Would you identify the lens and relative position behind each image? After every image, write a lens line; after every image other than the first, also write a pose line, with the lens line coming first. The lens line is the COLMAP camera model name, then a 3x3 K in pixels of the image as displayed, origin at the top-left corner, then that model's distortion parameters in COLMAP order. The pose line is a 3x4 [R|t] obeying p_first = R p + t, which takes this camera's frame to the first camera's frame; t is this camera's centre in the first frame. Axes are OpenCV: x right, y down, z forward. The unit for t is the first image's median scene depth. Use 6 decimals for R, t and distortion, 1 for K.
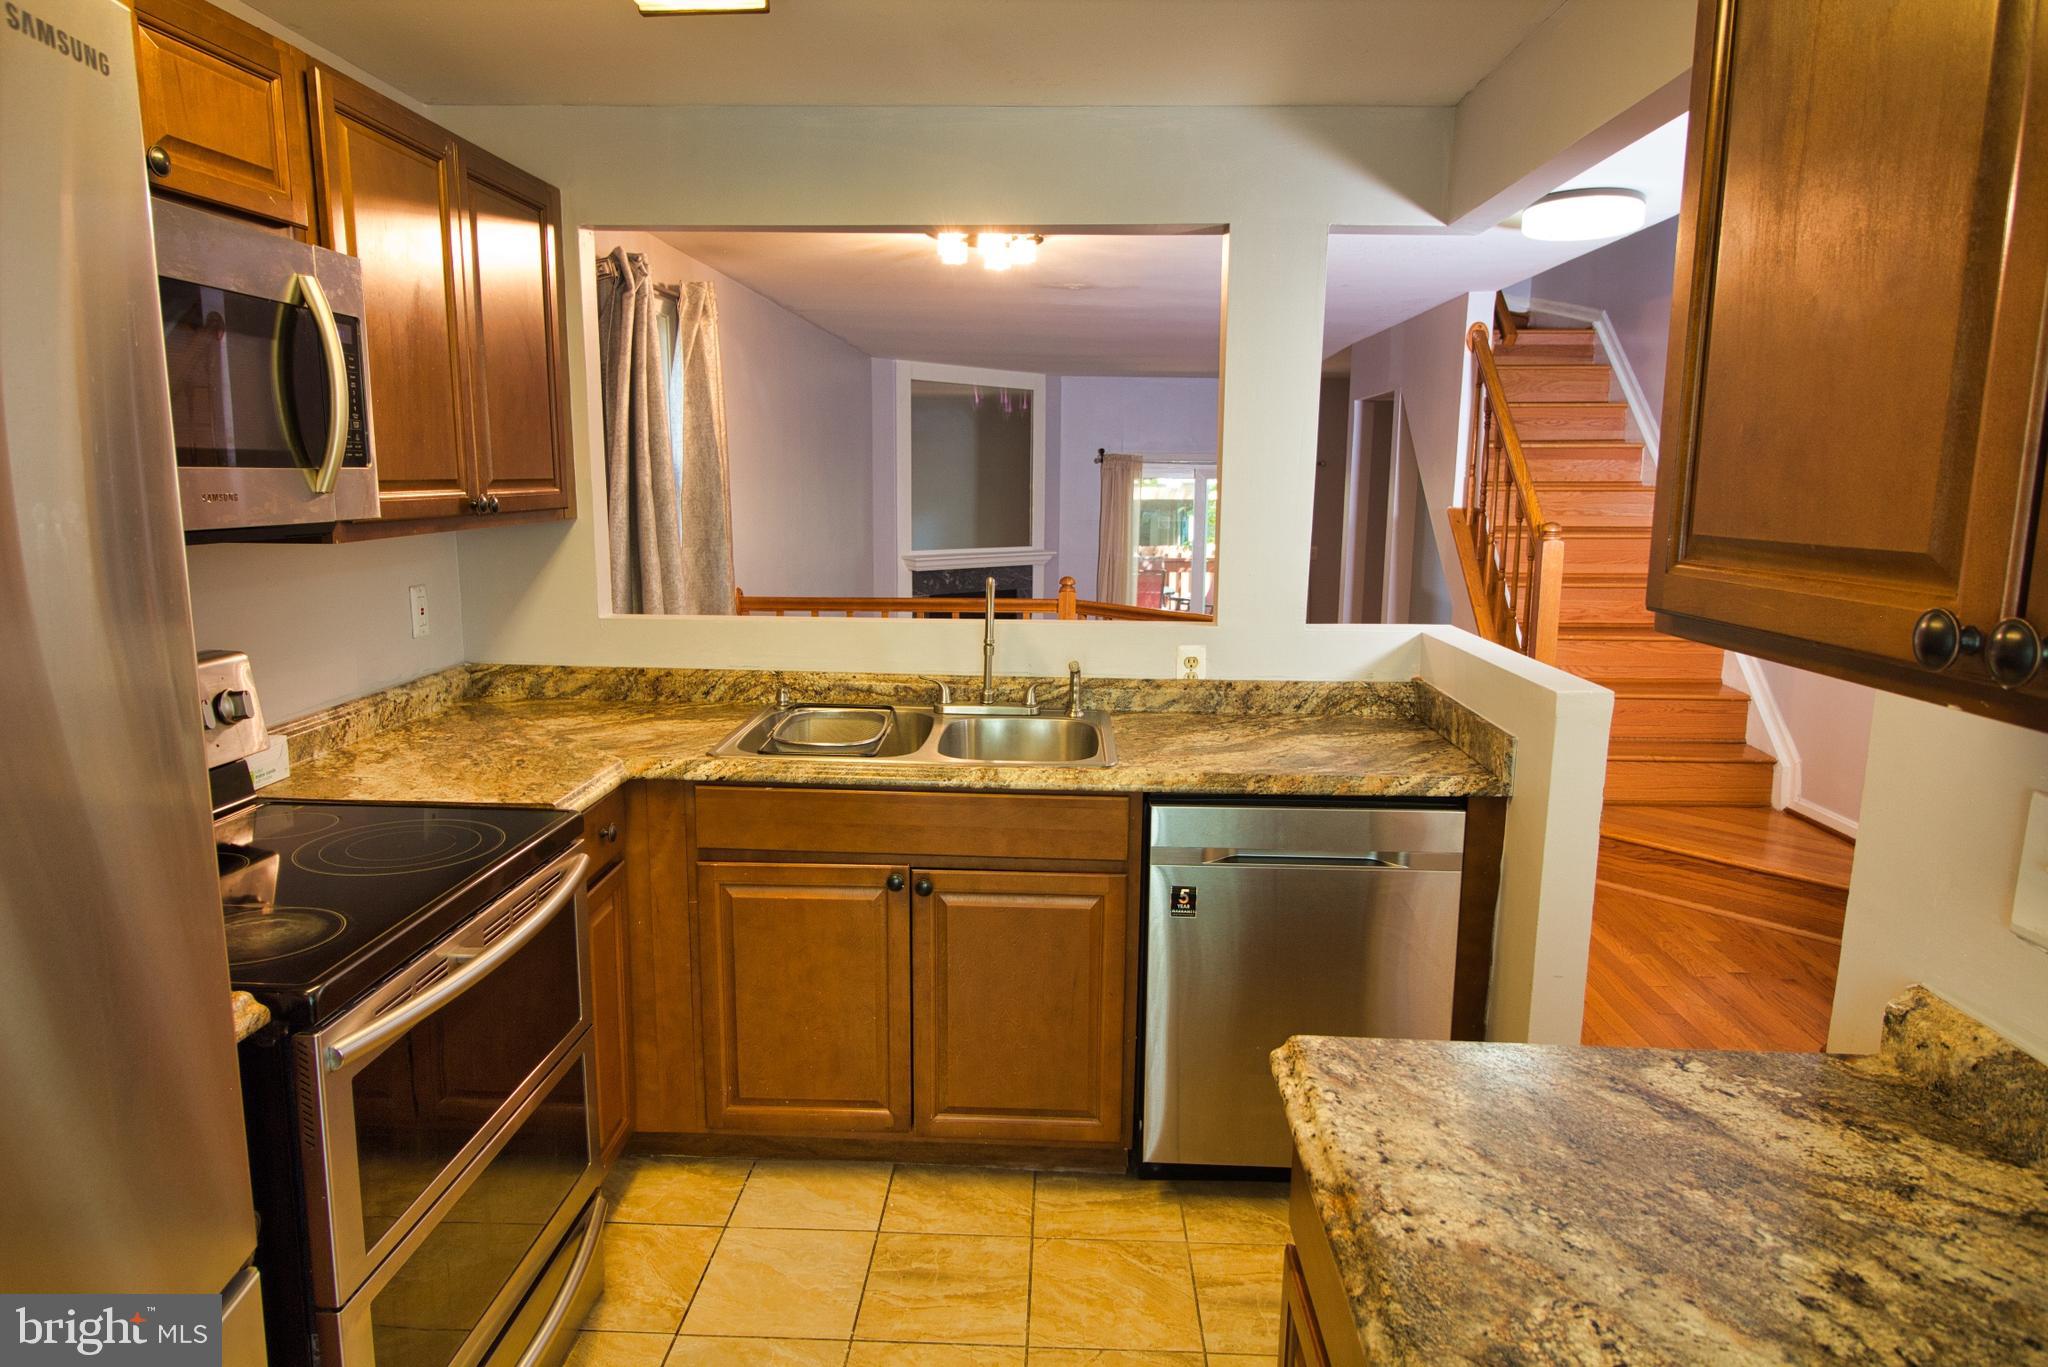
lens RADIAL K [[1264.2, 0, 1024.0], [0, 1264.2, 683.5], [0, 0, 1]] dist [0.000145, 0.000011]
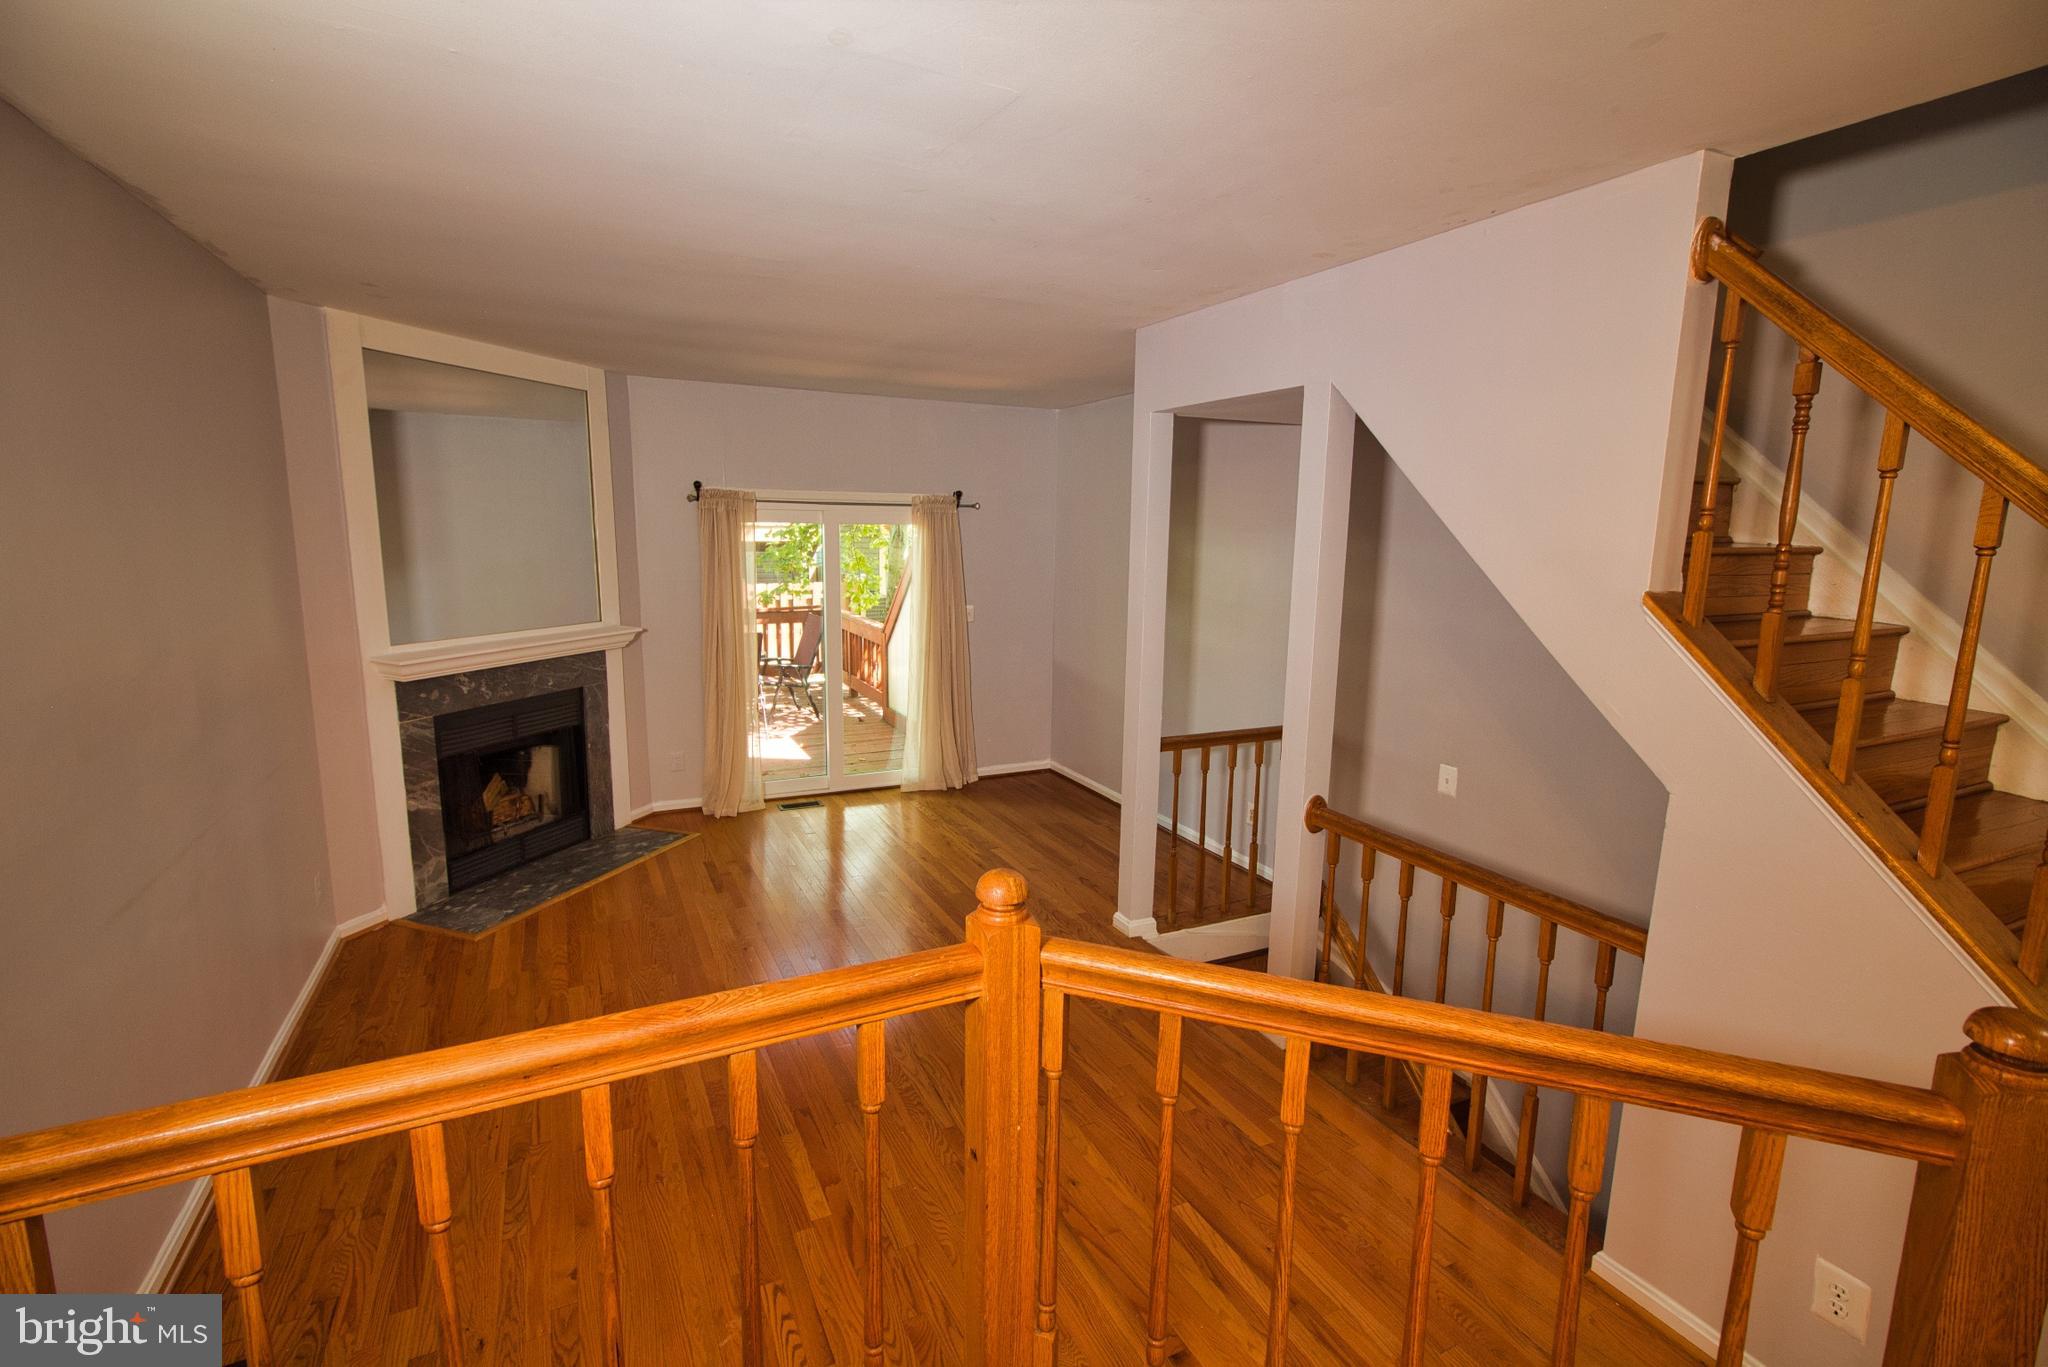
lens RADIAL K [[942.7, 0, 1024.0], [0, 942.7, 683.5], [0, 0, 1]] dist [-0.001455, 0.000100]
pose [[0.881946, -0.074320, 0.465455, -0.032400], [0.071060, 0.997169, 0.024575, -0.072556], [-0.465964, 0.011402, 0.884730, 0.448061]]
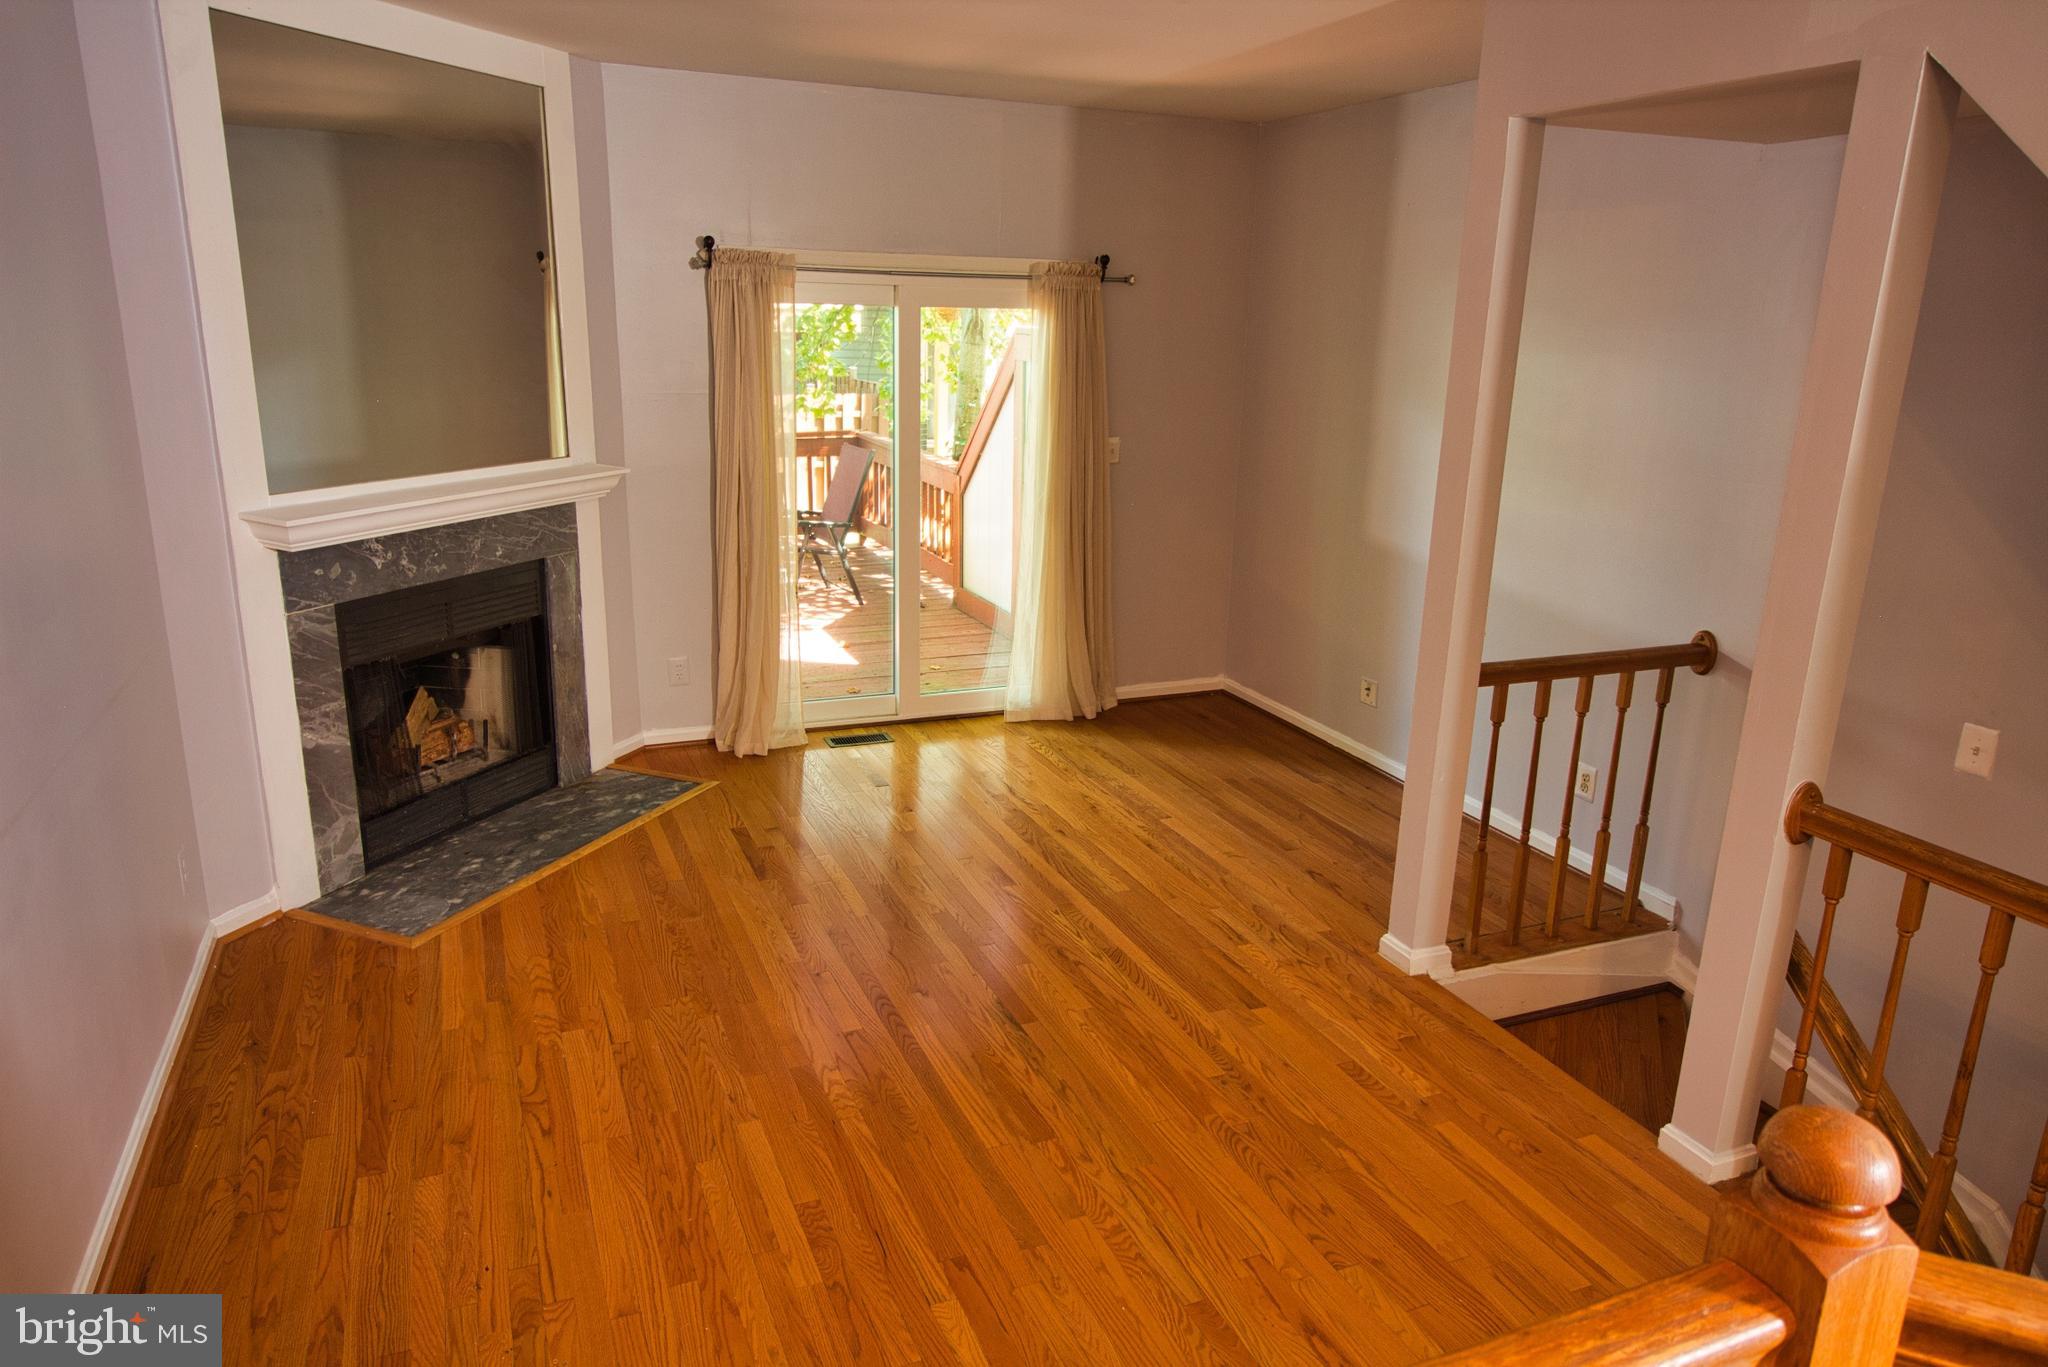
lens RADIAL K [[1340.1, 0, 1024.0], [0, 1340.1, 683.5], [0, 0, 1]] dist [-0.003177, -0.003045]
pose [[0.907626, -0.101495, 0.407324, -0.049326], [0.054085, 0.990517, 0.126297, -0.081837], [-0.416280, -0.092600, 0.904509, 0.507157]]
